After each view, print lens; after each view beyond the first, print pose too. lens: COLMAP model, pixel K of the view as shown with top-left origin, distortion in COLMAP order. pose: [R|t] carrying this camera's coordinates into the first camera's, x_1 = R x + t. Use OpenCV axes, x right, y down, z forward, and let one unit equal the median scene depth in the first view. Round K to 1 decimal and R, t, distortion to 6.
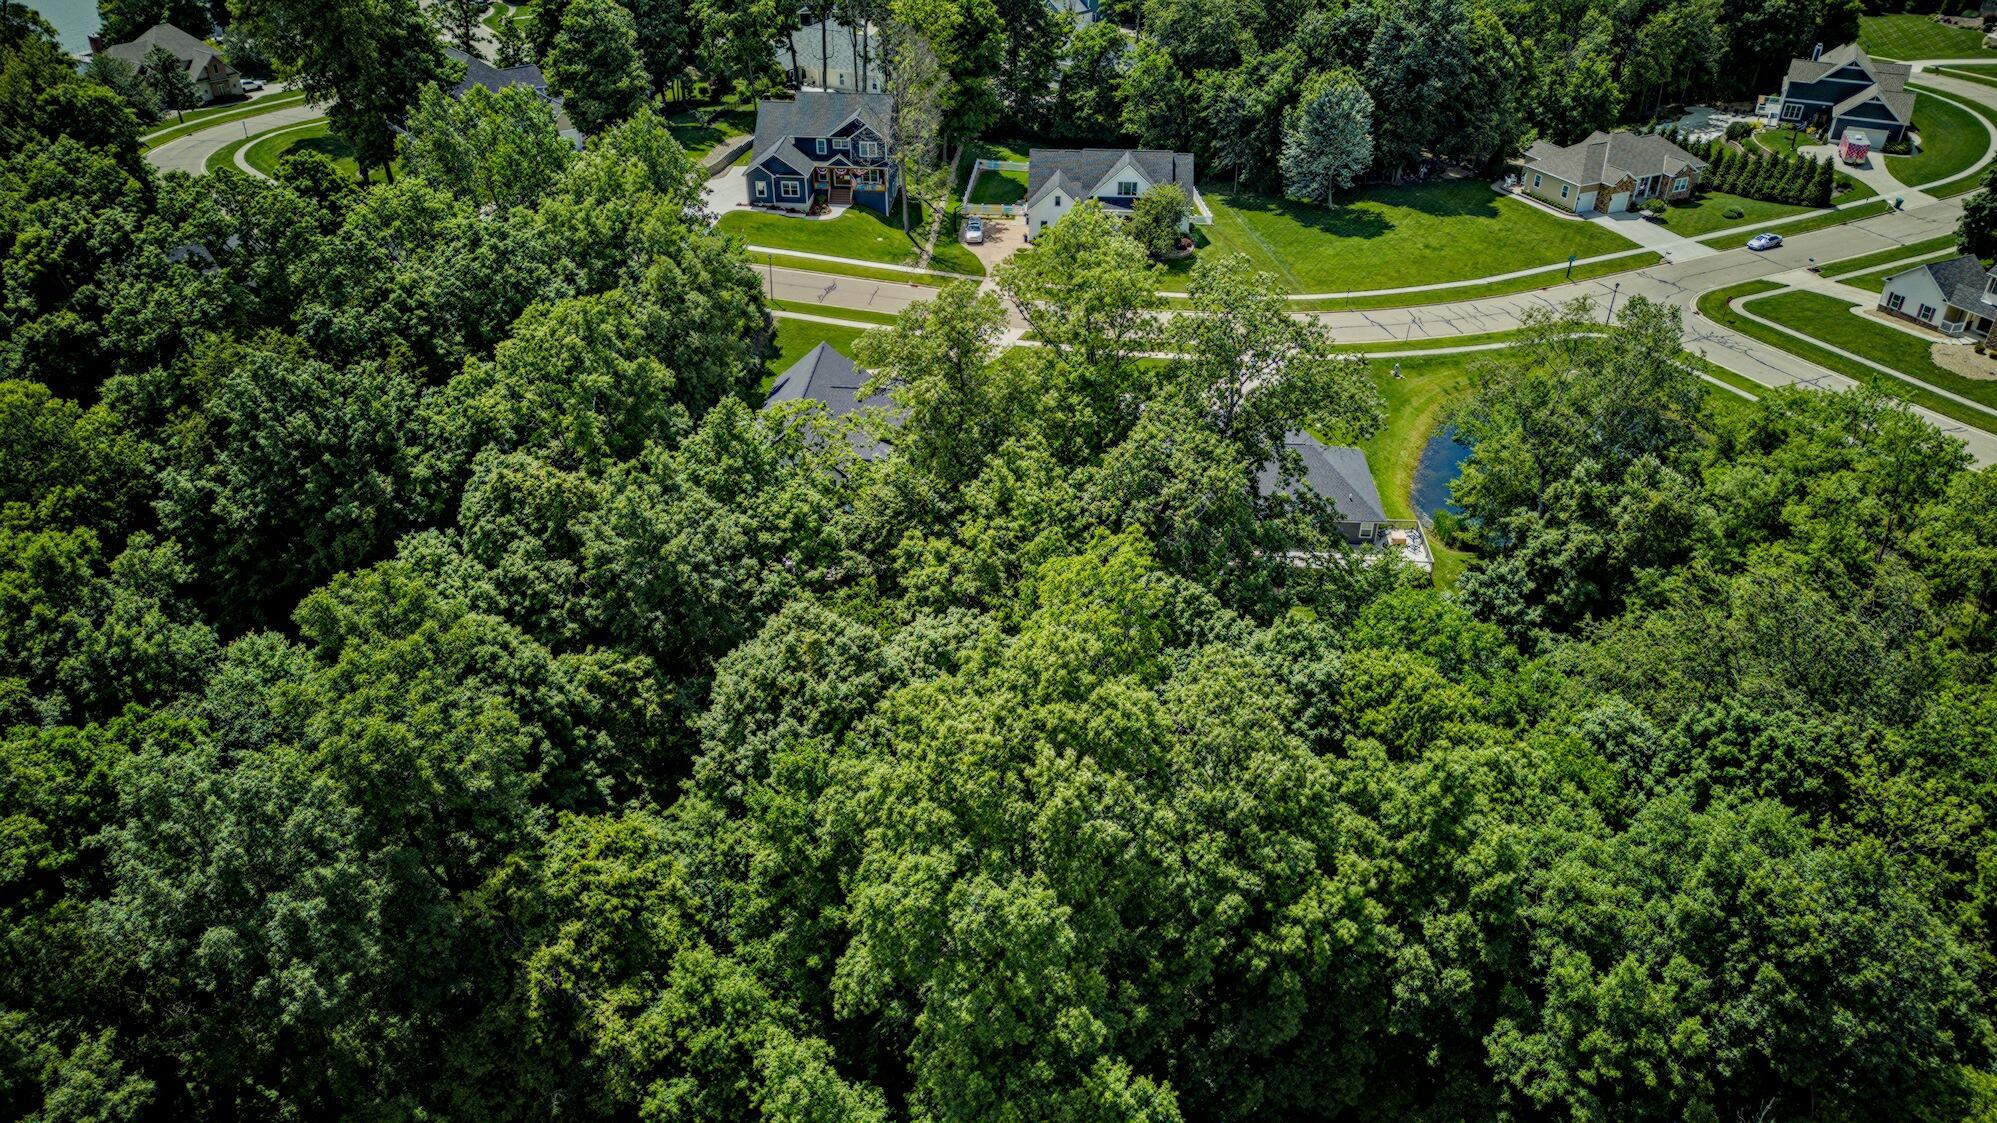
lens RADIAL K [[1437.6, 0, 1027.1], [0, 1437.6, 561.1], [0, 0, 1]] dist [0.064608, -0.127687]
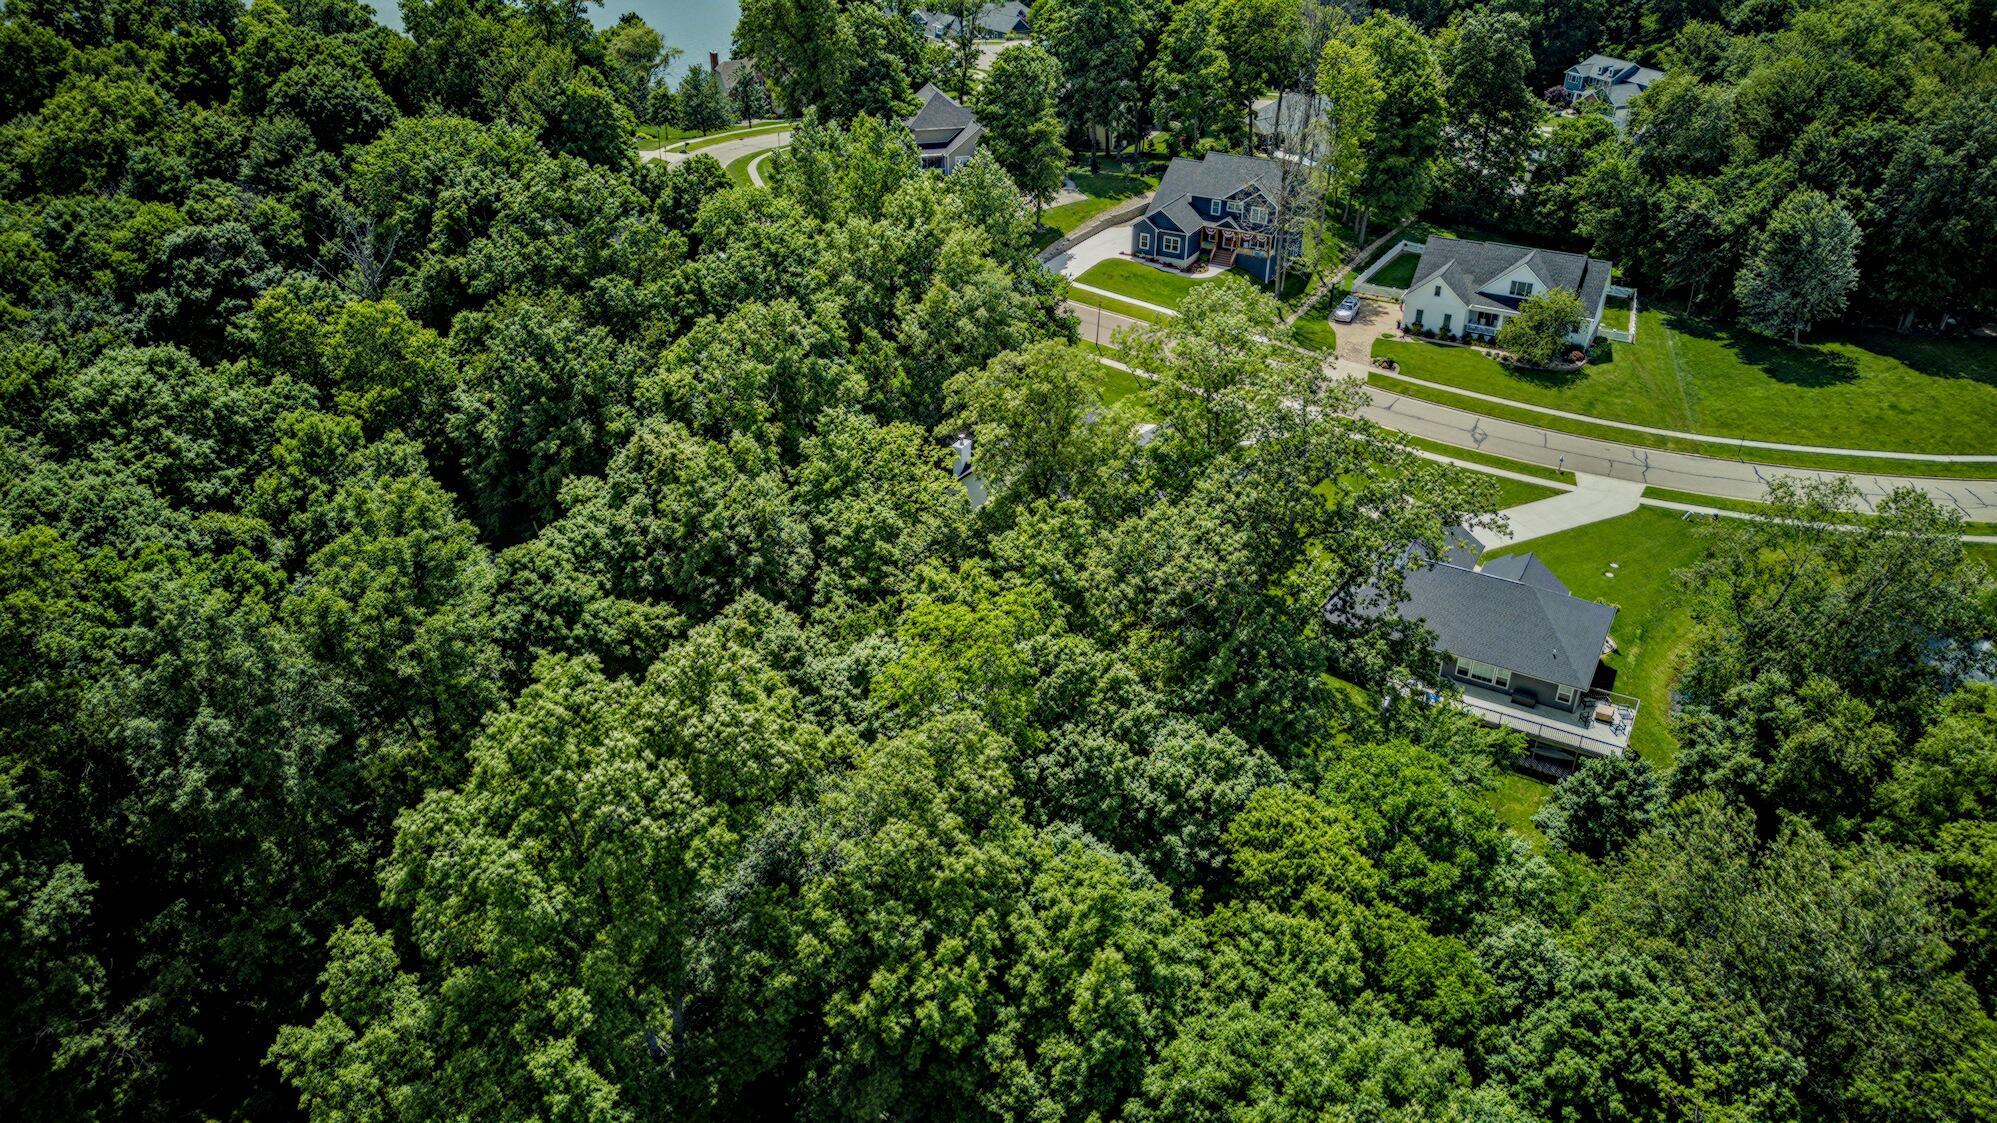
lens RADIAL K [[1437.6, 0, 1027.1], [0, 1437.6, 561.1], [0, 0, 1]] dist [0.064608, -0.127687]
pose [[0.893229, 0.212683, -0.396115, 0.193780], [-0.229123, 0.973379, 0.005964, -0.021242], [0.386839, 0.085432, 0.918181, 0.039817]]
